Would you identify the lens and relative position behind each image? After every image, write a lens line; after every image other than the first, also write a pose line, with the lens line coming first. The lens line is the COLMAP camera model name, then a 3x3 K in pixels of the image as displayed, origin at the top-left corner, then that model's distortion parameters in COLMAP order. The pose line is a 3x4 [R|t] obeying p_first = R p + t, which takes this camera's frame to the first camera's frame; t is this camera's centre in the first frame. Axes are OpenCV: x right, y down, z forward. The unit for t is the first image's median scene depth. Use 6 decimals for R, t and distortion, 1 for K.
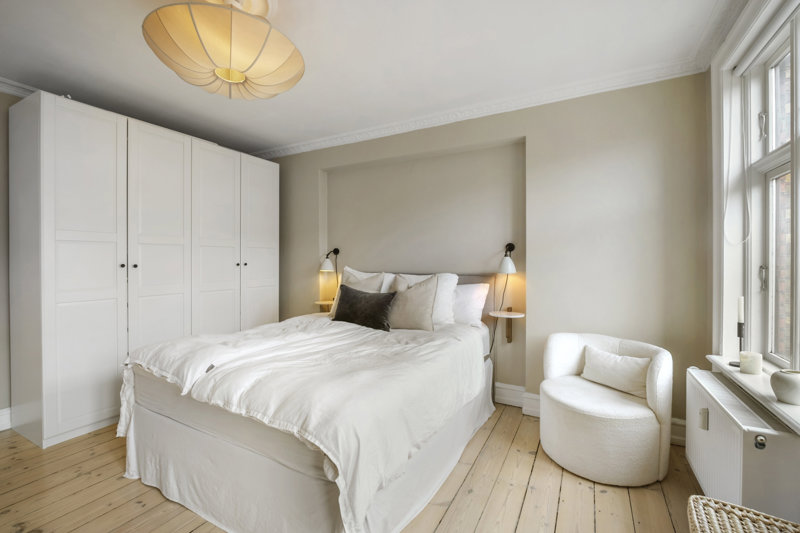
lens RADIAL K [[345.8, 0, 394.2], [0, 345.8, 264.1], [0, 0, 1]] dist [-0.011426, -0.001487]
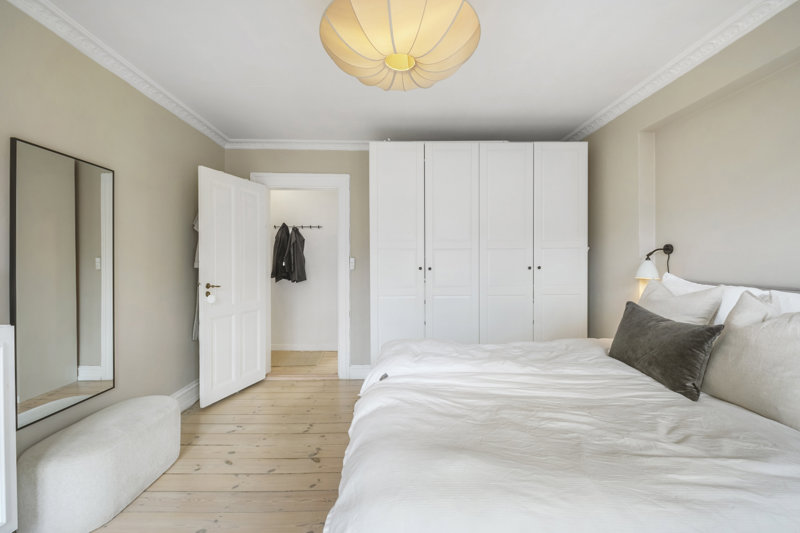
lens RADIAL K [[345.8, 0, 399.0], [0, 345.8, 262.8], [0, 0, 1]] dist [-0.011426, -0.001487]
pose [[0.498970, -0.004309, -0.866609, 0.199823], [-0.005308, 0.999954, -0.008028, -0.004983], [0.866603, 0.008605, 0.498924, 0.345367]]
